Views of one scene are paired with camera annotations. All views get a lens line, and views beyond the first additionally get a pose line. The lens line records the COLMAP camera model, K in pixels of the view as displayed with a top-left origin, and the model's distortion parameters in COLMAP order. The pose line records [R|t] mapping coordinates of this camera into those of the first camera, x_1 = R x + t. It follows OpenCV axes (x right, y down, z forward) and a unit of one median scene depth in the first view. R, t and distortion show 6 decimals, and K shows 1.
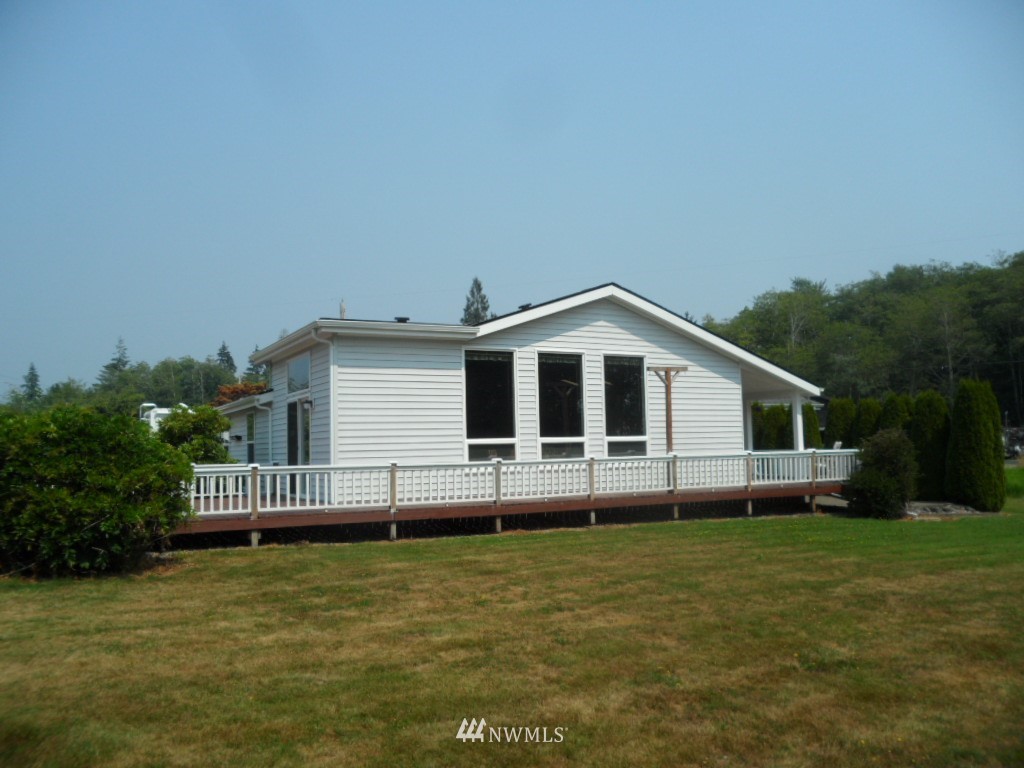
lens RADIAL K [[833.8, 0, 516.9], [0, 833.8, 382.6], [0, 0, 1]] dist [-0.029233, 0.014856]
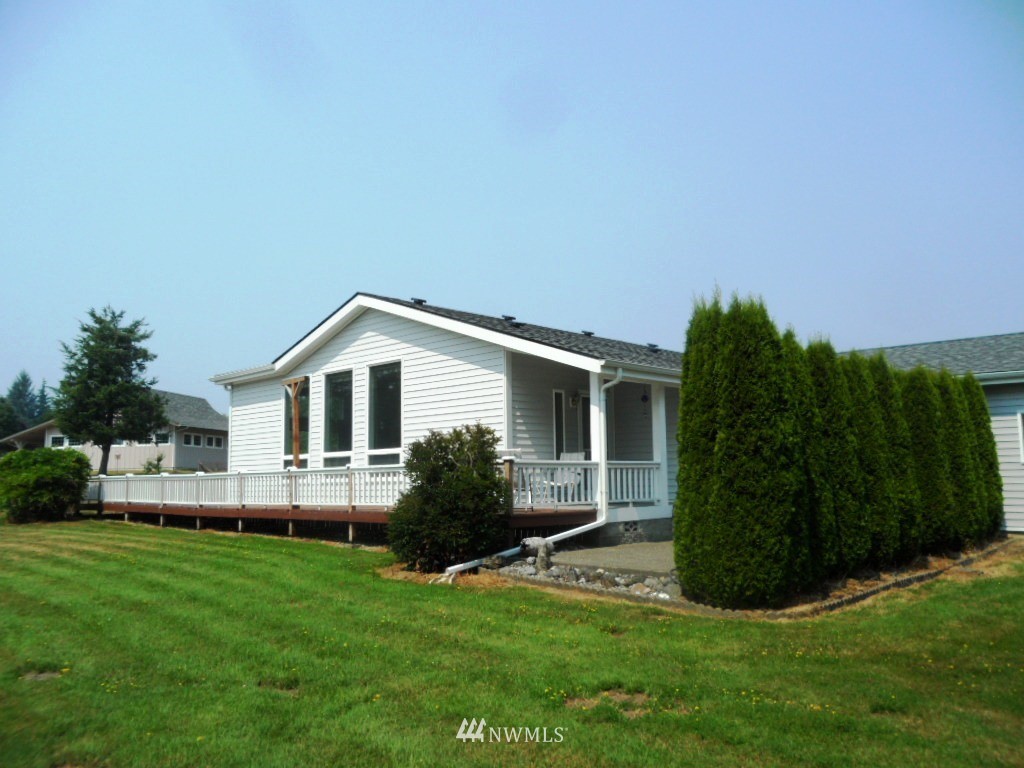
lens RADIAL K [[833.8, 0, 512.5], [0, 833.8, 383.2], [0, 0, 1]] dist [-0.029233, 0.014856]
pose [[0.277590, -0.091680, -0.956315, 1.132985], [0.093561, 0.993284, -0.068066, 0.072185], [0.956133, -0.070580, 0.284304, 0.921263]]
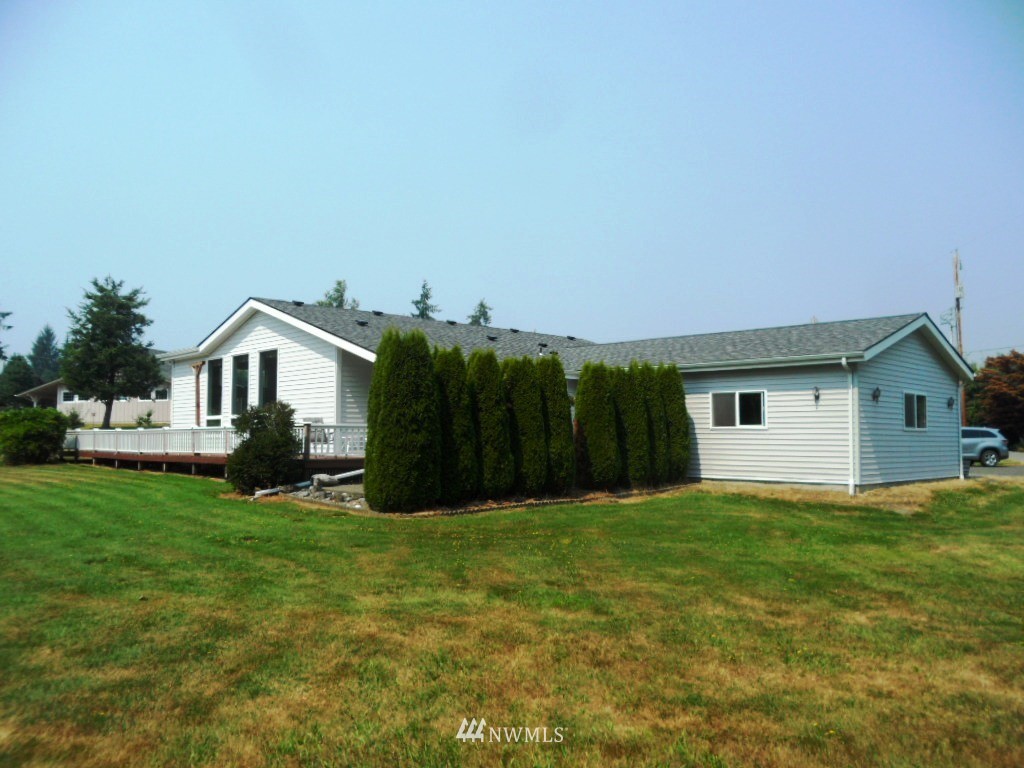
lens RADIAL K [[833.8, 0, 509.5], [0, 833.8, 365.5], [0, 0, 1]] dist [-0.029233, 0.014856]
pose [[0.252269, -0.058640, -0.965879, 1.548272], [0.084083, 0.995715, -0.038491, 0.076725], [0.963997, -0.071504, 0.256119, 1.090601]]
